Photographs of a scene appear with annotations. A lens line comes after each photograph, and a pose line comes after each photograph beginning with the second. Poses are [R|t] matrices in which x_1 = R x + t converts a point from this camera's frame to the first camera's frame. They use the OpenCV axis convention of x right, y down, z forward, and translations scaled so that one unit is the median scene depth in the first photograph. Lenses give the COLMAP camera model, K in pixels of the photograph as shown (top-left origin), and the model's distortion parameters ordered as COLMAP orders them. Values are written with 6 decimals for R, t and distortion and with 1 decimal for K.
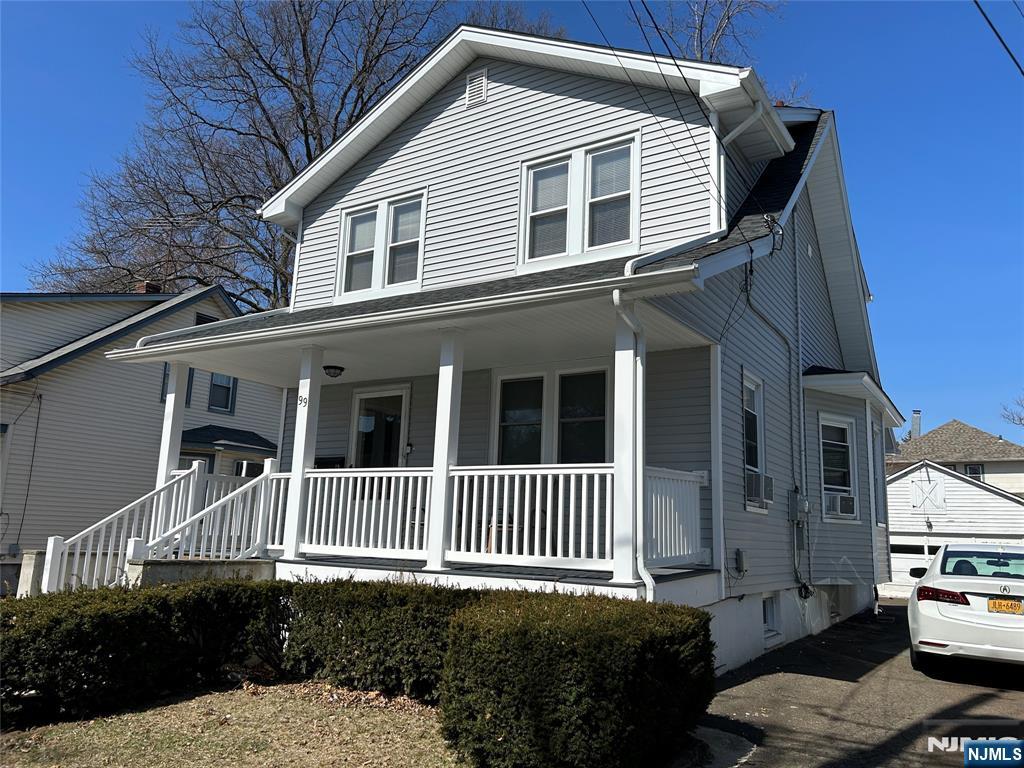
lens RADIAL K [[773.9, 0, 478.5], [0, 773.9, 385.6], [0, 0, 1]] dist [0.008729, 0.002429]
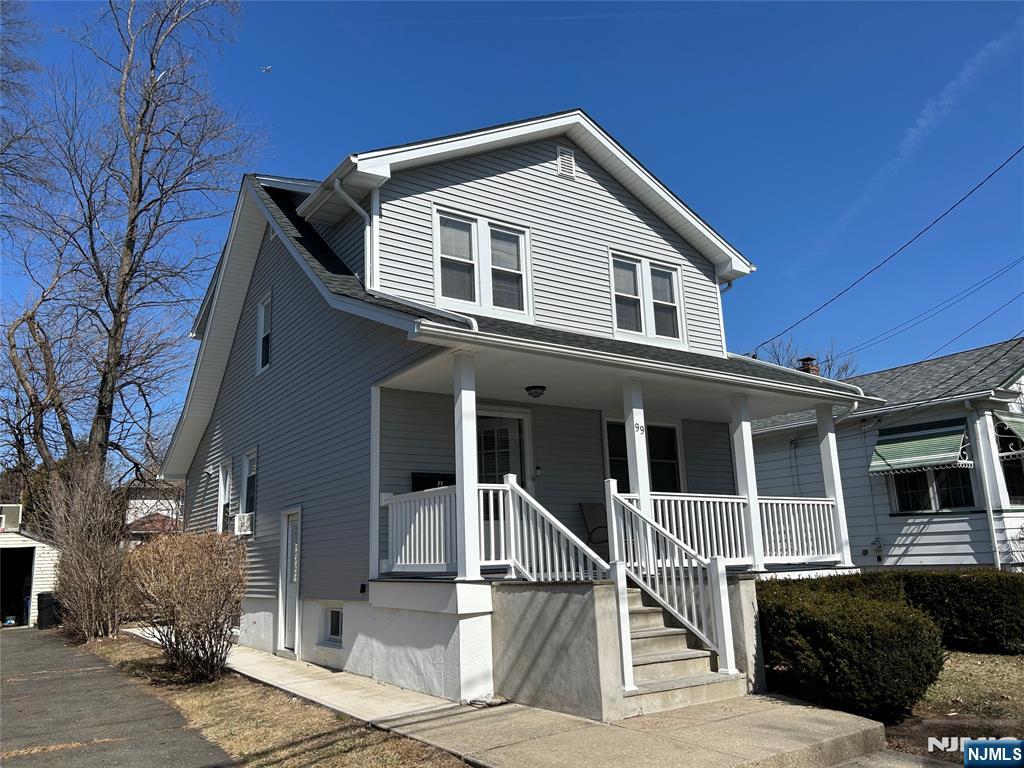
lens RADIAL K [[773.9, 0, 478.5], [0, 773.9, 385.6], [0, 0, 1]] dist [0.008729, 0.002429]
pose [[0.407840, 0.150900, 0.900497, -1.050705], [-0.131432, 0.985679, -0.105648, 0.084341], [-0.903544, -0.075267, 0.421833, 0.605586]]
